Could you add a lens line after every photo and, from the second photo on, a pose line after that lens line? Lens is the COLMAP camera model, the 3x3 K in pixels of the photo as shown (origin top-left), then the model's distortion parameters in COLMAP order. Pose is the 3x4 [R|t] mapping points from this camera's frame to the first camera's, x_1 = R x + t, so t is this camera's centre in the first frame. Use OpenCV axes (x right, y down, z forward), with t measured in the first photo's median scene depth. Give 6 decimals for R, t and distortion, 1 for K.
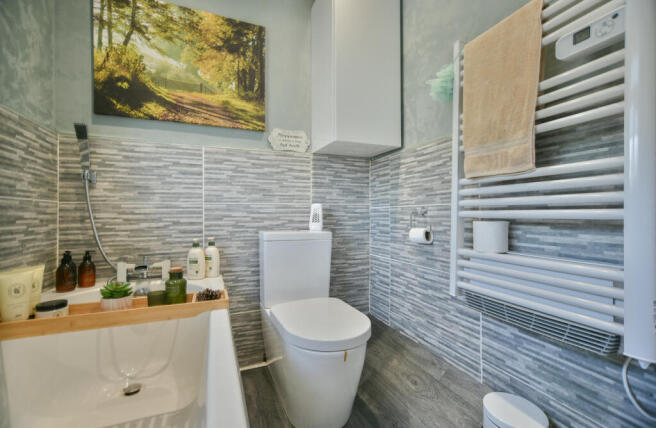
lens RADIAL K [[275.6, 0, 328.0], [0, 275.6, 214.0], [0, 0, 1]] dist [-0.014036, -0.000007]
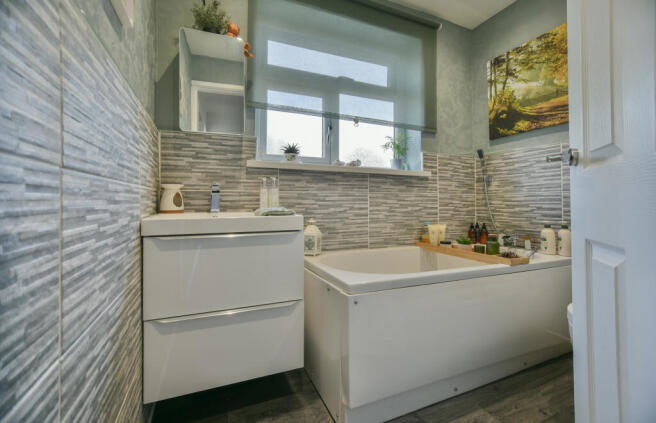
lens RADIAL K [[283.8, 0, 326.1], [0, 283.8, 204.1], [0, 0, 1]] dist [-0.000060, -0.000049]
pose [[0.007662, 0.003641, -0.999964, 0.803992], [0.001301, 0.999992, 0.003651, 0.008032], [0.999970, -0.001329, 0.007657, 0.002959]]
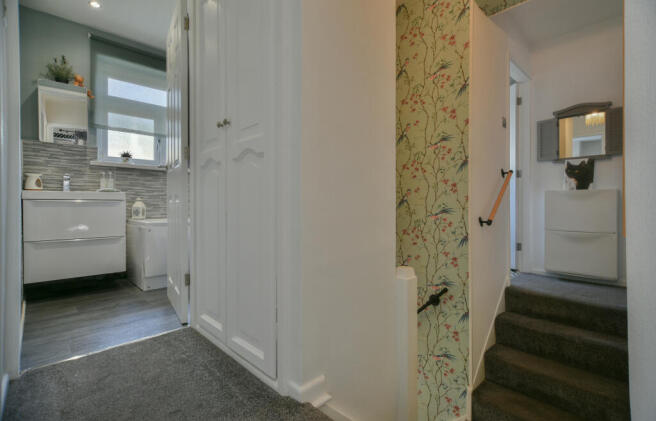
lens RADIAL K [[297.2, 0, 328.0], [0, 297.2, 210.5], [0, 0, 1]] dist [0.002464, 0.000553]
pose [[0.370525, 0.020181, -0.928603, 1.958405], [-0.001218, 0.999774, 0.021242, 0.109083], [0.928822, -0.006740, 0.370466, 0.384091]]
